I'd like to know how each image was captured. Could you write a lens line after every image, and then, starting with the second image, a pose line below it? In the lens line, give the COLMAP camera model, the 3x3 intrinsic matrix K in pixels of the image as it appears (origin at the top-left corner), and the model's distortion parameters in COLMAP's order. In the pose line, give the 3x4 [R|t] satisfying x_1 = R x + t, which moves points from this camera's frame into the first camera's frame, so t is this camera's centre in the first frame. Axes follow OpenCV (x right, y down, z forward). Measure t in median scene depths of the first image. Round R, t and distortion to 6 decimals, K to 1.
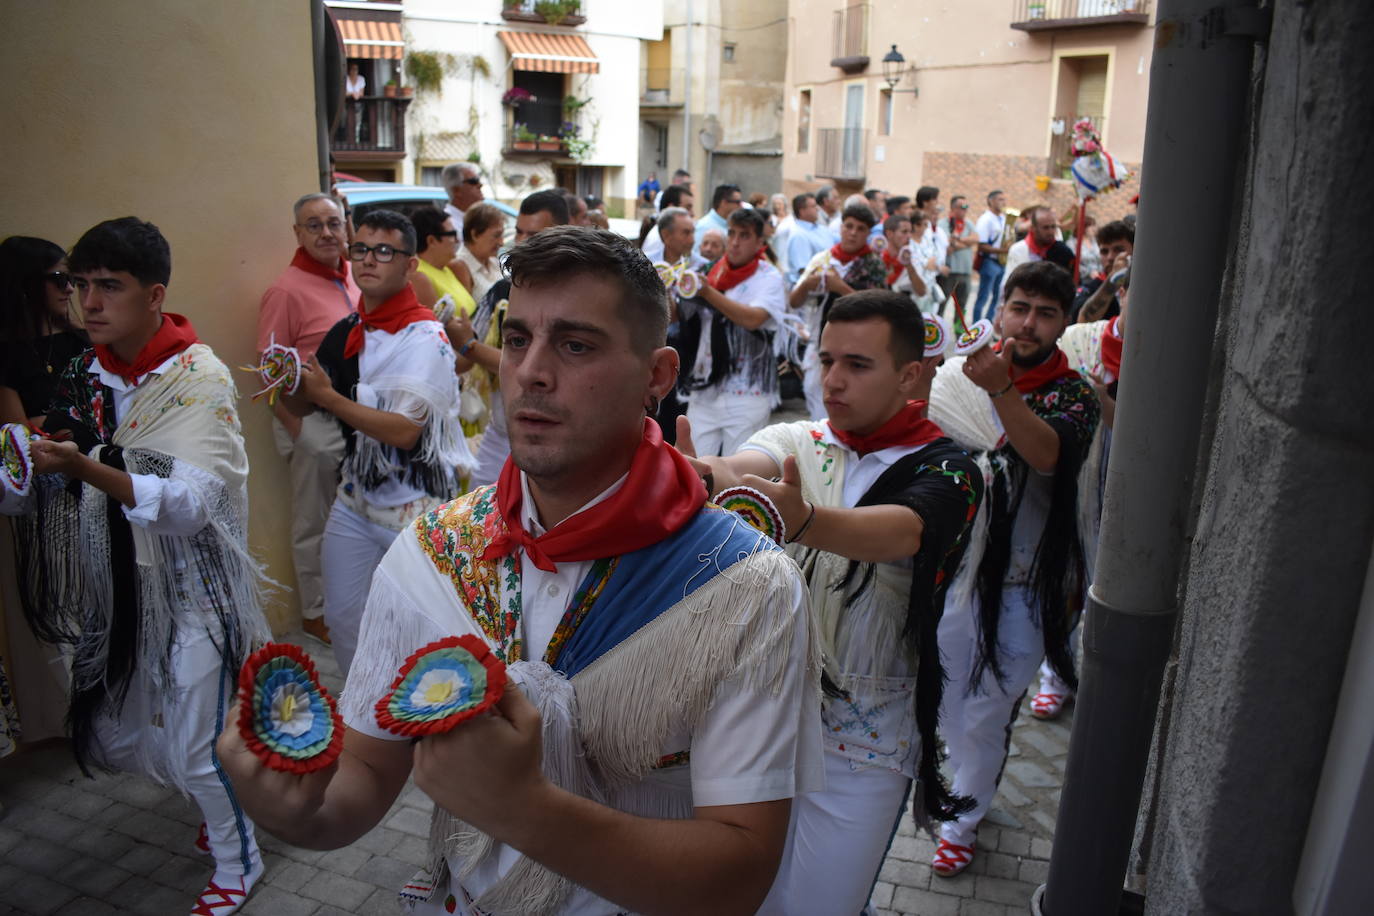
lens RADIAL K [[1081.9, 0, 687.0], [0, 1081.9, 458.0], [0, 0, 1]] dist [-0.091138, 0.010332]
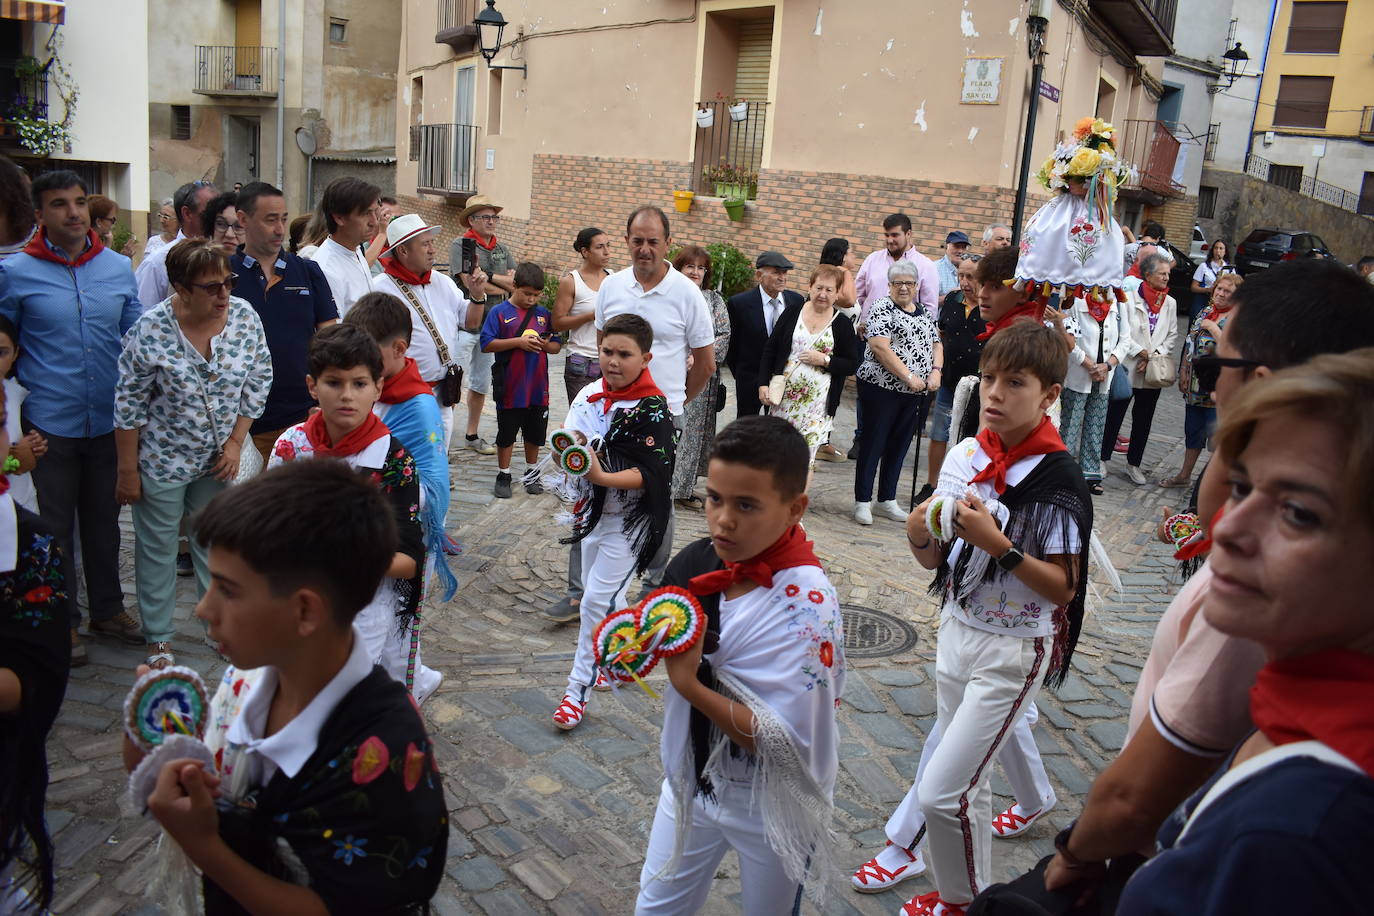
lens RADIAL K [[1084.4, 0, 687.0], [0, 1084.4, 458.0], [0, 0, 1]] dist [-0.091136, 0.011262]
pose [[0.972110, -0.004441, 0.234483, 0.156331], [0.011416, 0.999532, -0.028395, -0.069144], [-0.234247, 0.030280, 0.971705, 0.307909]]
